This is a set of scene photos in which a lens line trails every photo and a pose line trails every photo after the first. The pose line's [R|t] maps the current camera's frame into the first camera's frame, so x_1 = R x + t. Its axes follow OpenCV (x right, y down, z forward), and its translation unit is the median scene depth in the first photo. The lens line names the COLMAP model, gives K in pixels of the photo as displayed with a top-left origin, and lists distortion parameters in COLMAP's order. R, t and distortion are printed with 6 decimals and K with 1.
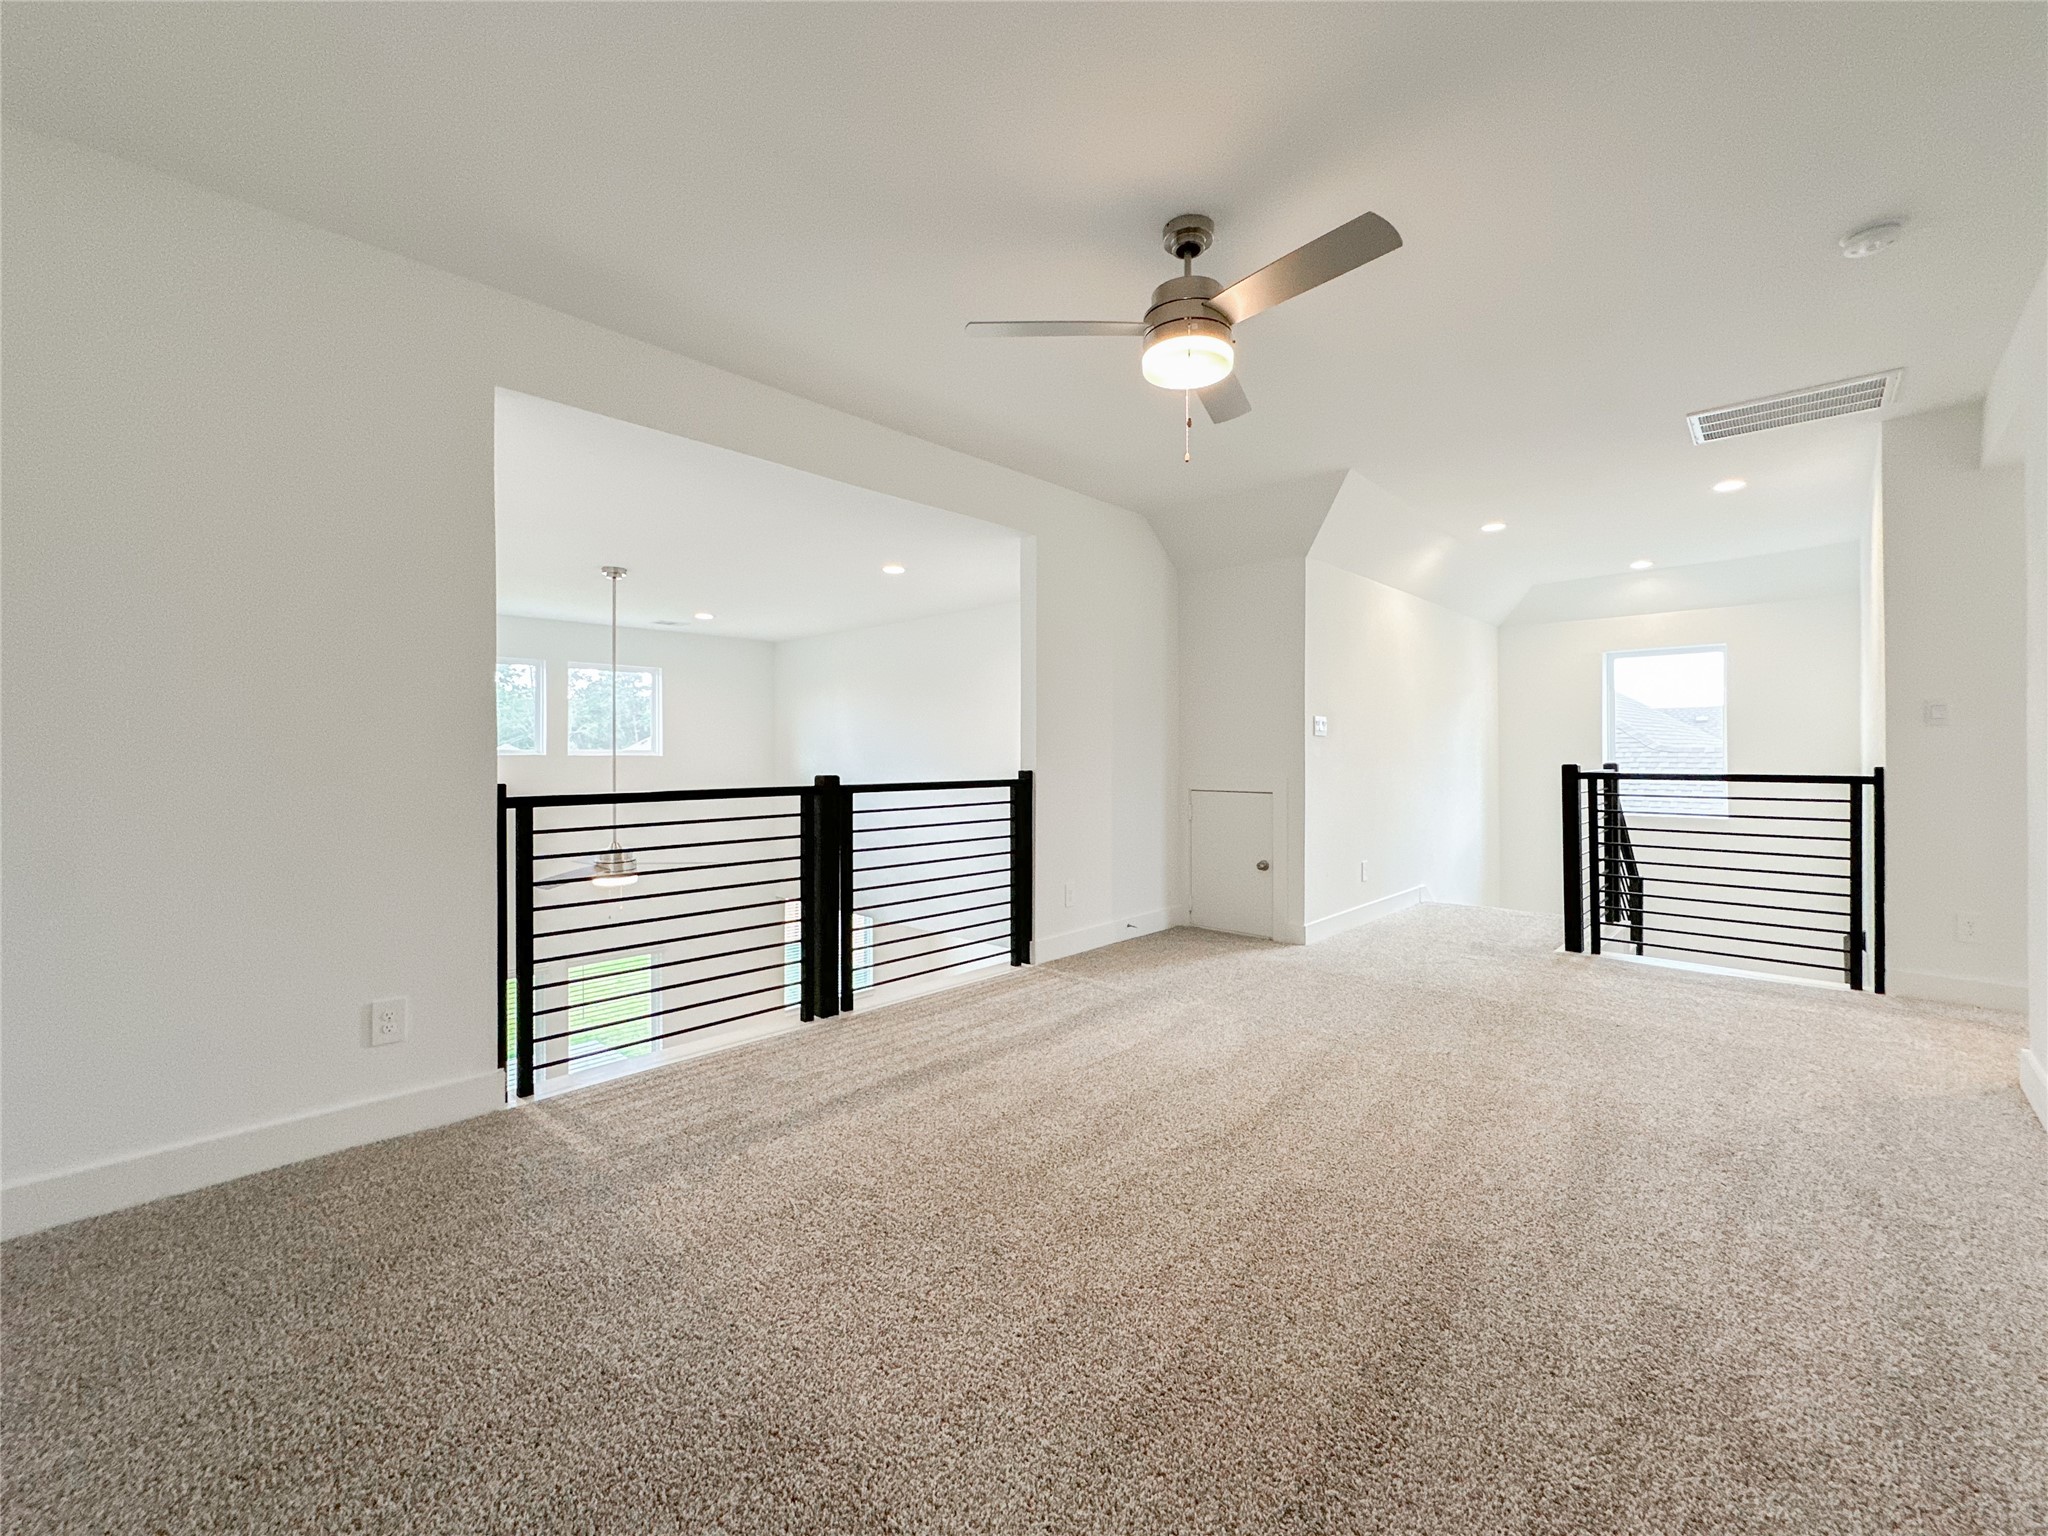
lens RADIAL K [[845.4, 0, 1037.8], [0, 845.4, 749.6], [0, 0, 1]] dist [-0.001572, -0.000198]
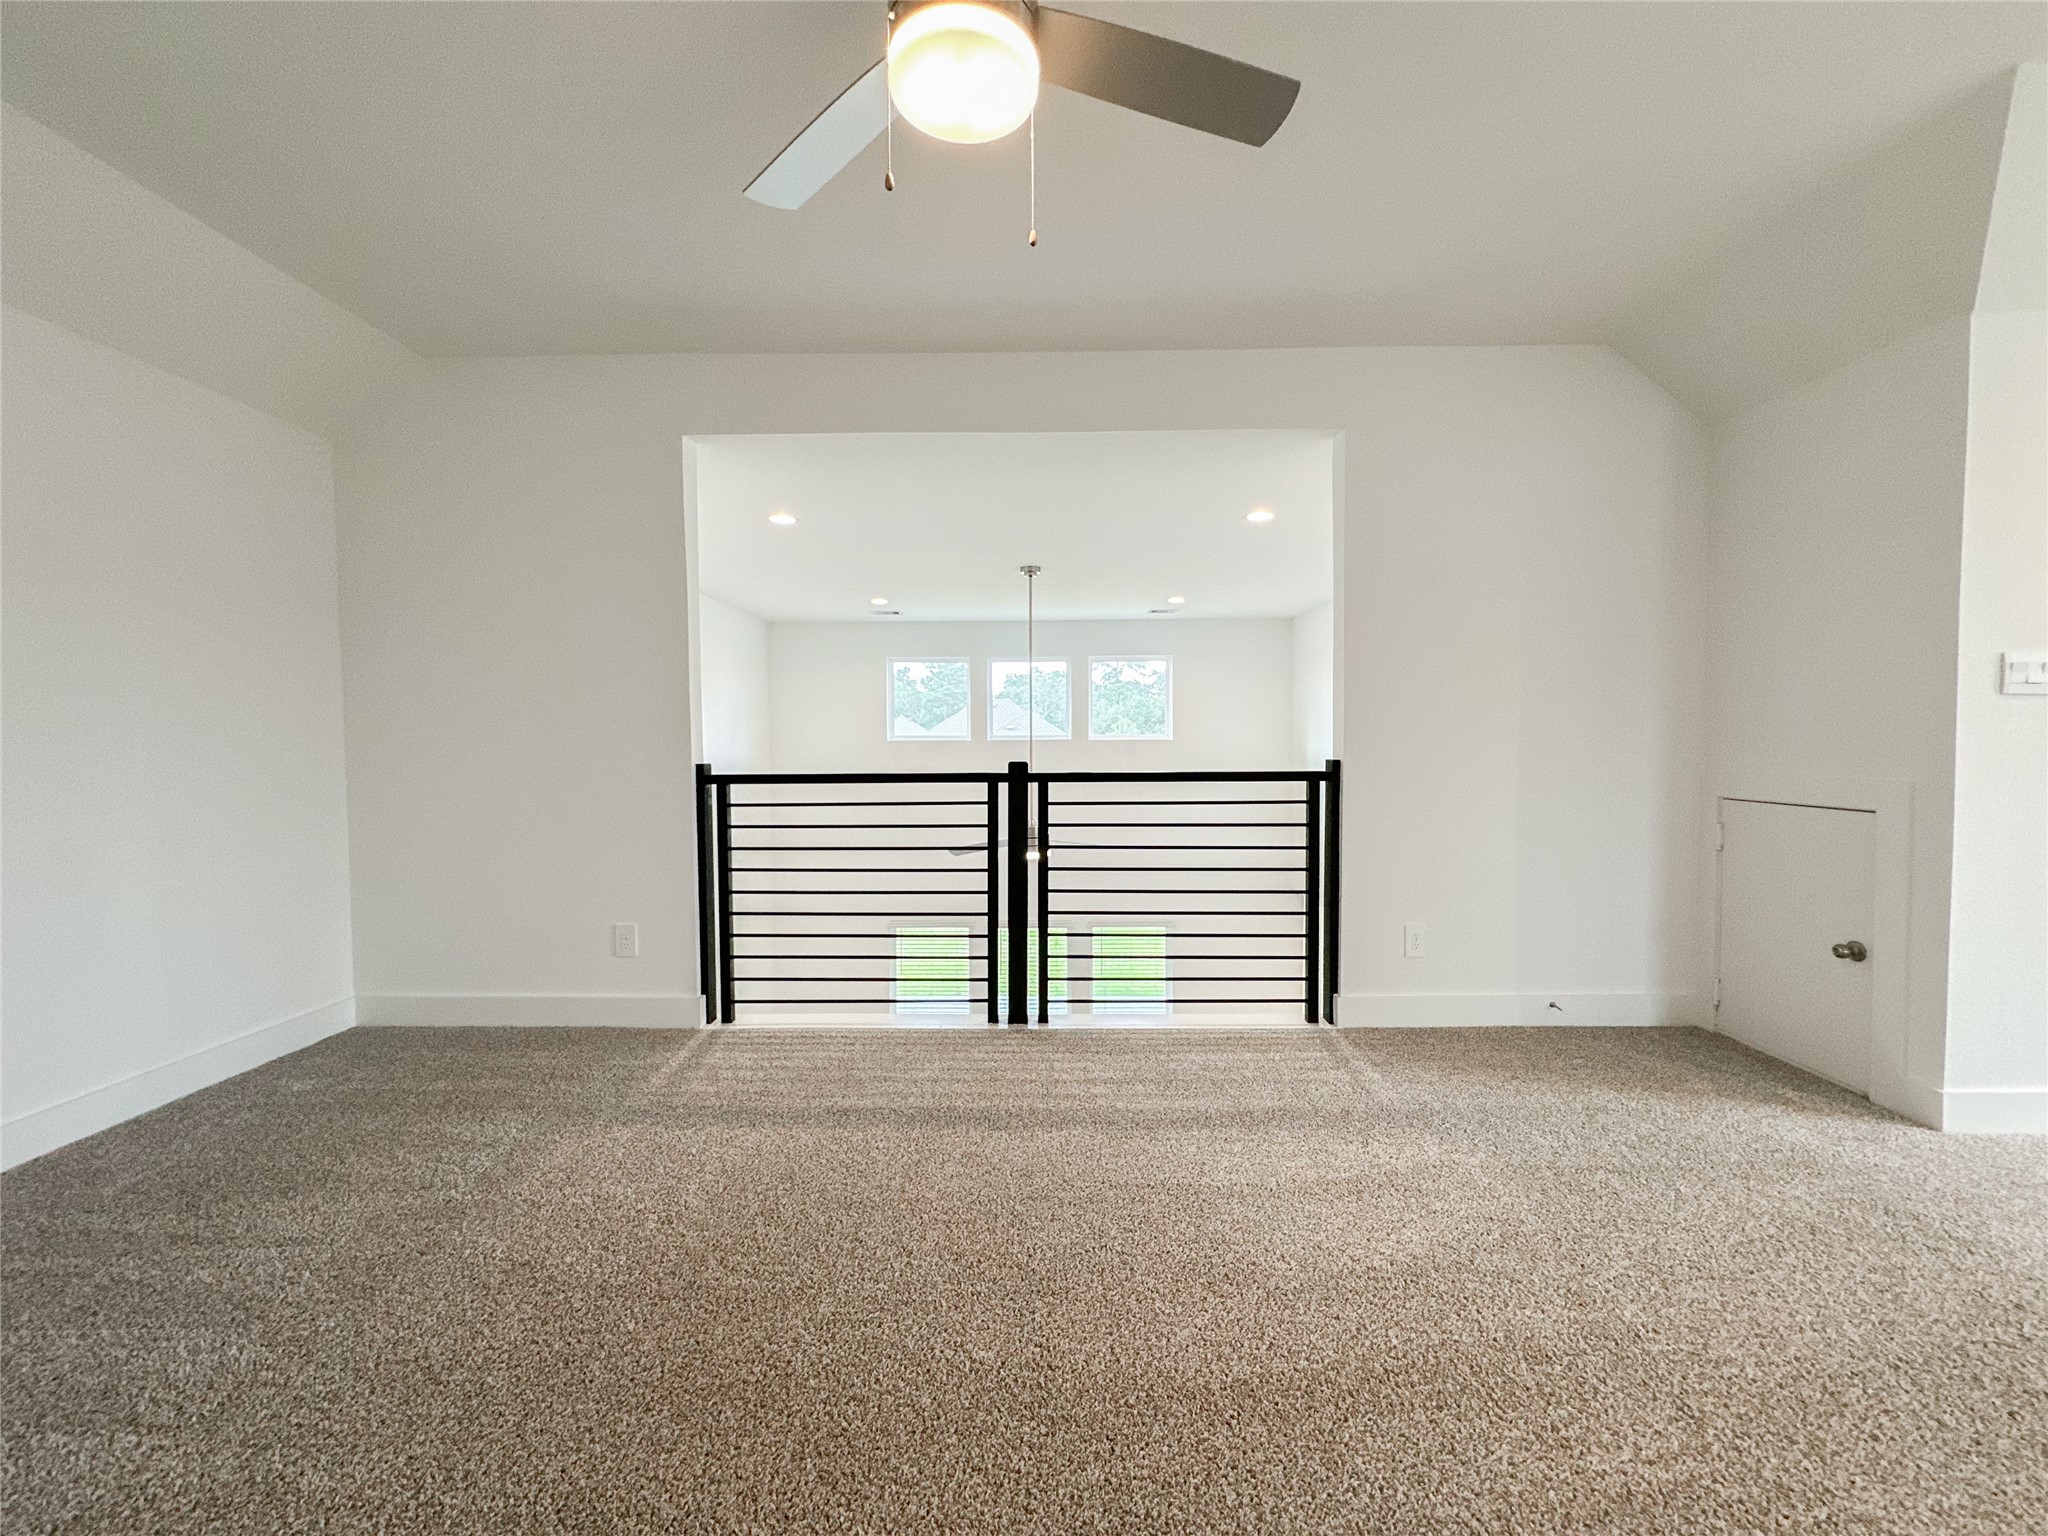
lens RADIAL K [[823.4, 0, 1026.8], [0, 823.4, 763.5], [0, 0, 1]] dist [-0.001956, 0.000357]
pose [[0.672184, 0.019975, -0.740115, 0.425840], [0.007316, 0.999408, 0.033618, 0.002587], [0.740348, -0.028012, 0.671640, 0.419885]]
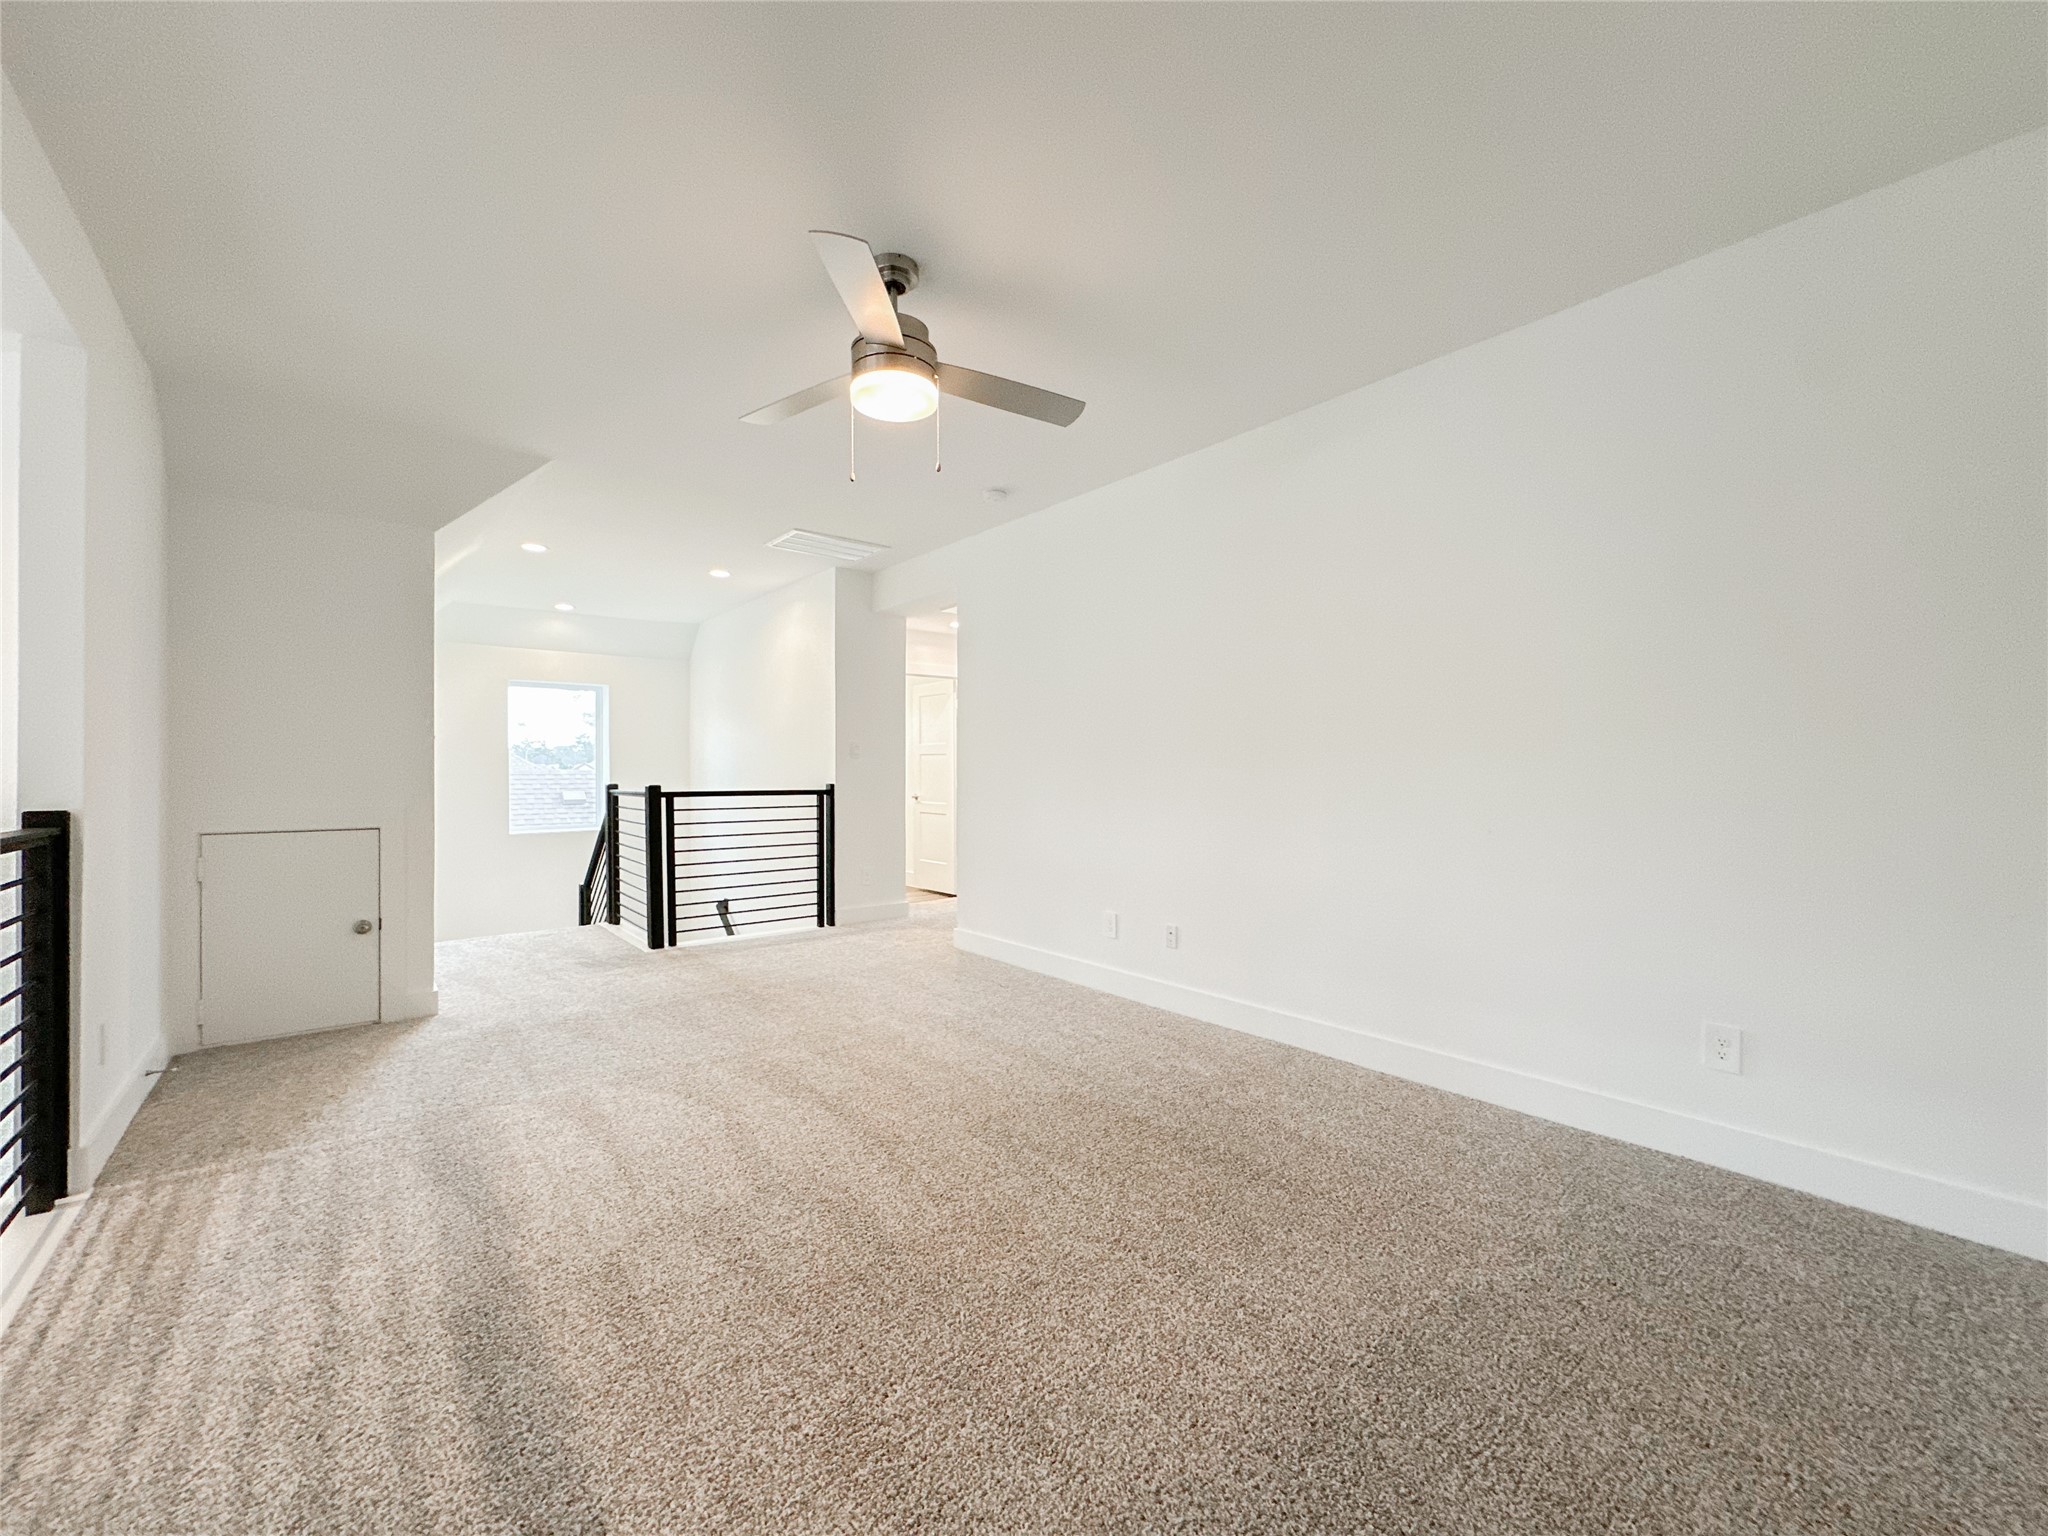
lens RADIAL K [[818.3, 0, 1026.0], [0, 818.3, 776.2], [0, 0, 1]] dist [-0.000775, -0.000045]
pose [[0.137988, -0.002371, 0.990431, -0.522911], [-0.002117, 0.999994, 0.002689, 0.001561], [-0.990432, -0.002468, 0.137983, 0.465868]]
